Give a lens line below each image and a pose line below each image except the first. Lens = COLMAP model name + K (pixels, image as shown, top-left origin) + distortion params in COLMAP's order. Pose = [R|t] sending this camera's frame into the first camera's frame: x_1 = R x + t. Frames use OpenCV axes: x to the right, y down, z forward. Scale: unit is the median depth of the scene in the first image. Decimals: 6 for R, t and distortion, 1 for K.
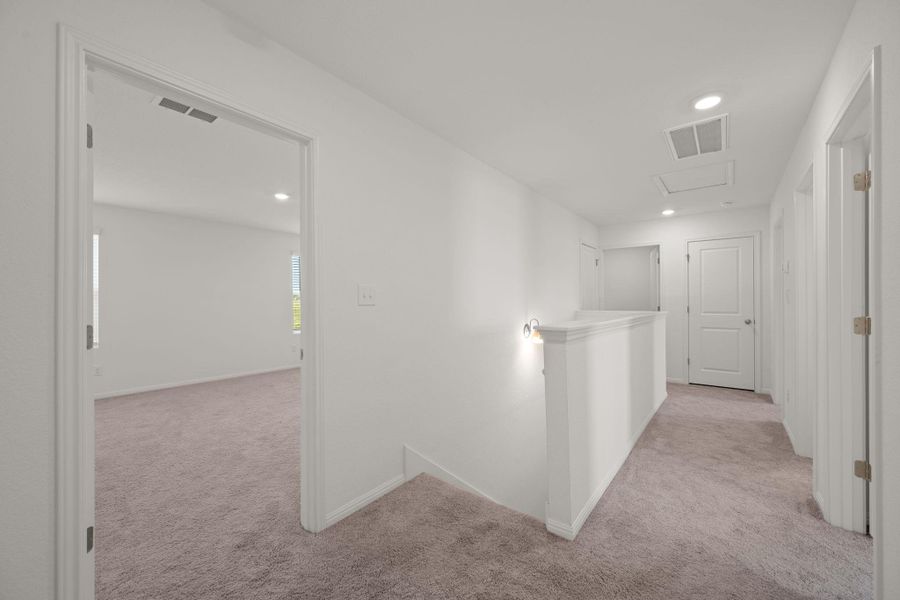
lens RADIAL K [[350.5, 0, 450.1], [0, 350.5, 301.9], [0, 0, 1]] dist [-0.000665, 0.000020]
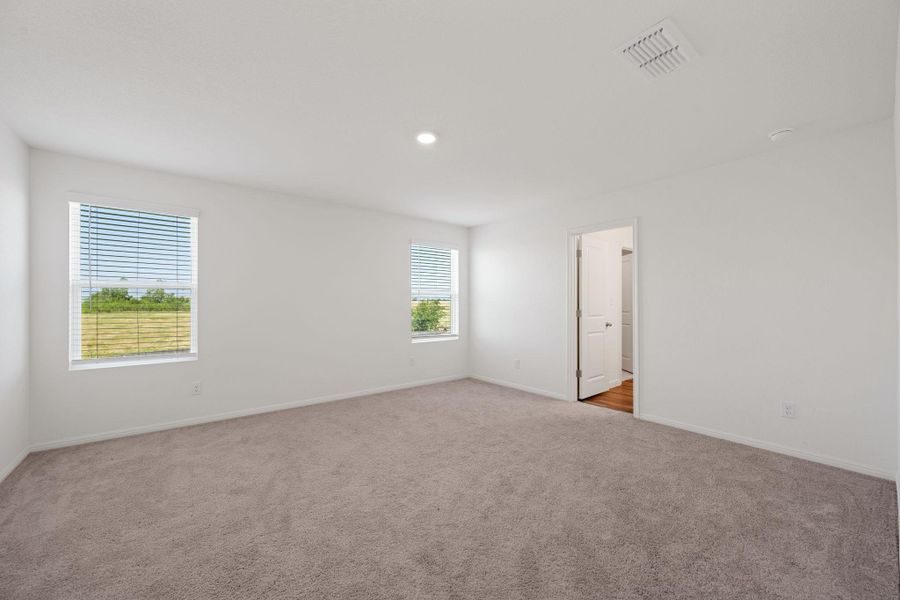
lens RADIAL K [[350.5, 0, 450.1], [0, 350.5, 301.9], [0, 0, 1]] dist [-0.000665, 0.000020]
pose [[0.976058, 0.001643, -0.217502, -0.336512], [-0.001507, 0.999999, 0.000792, -0.001408], [0.217503, -0.000445, 0.976060, 0.431587]]
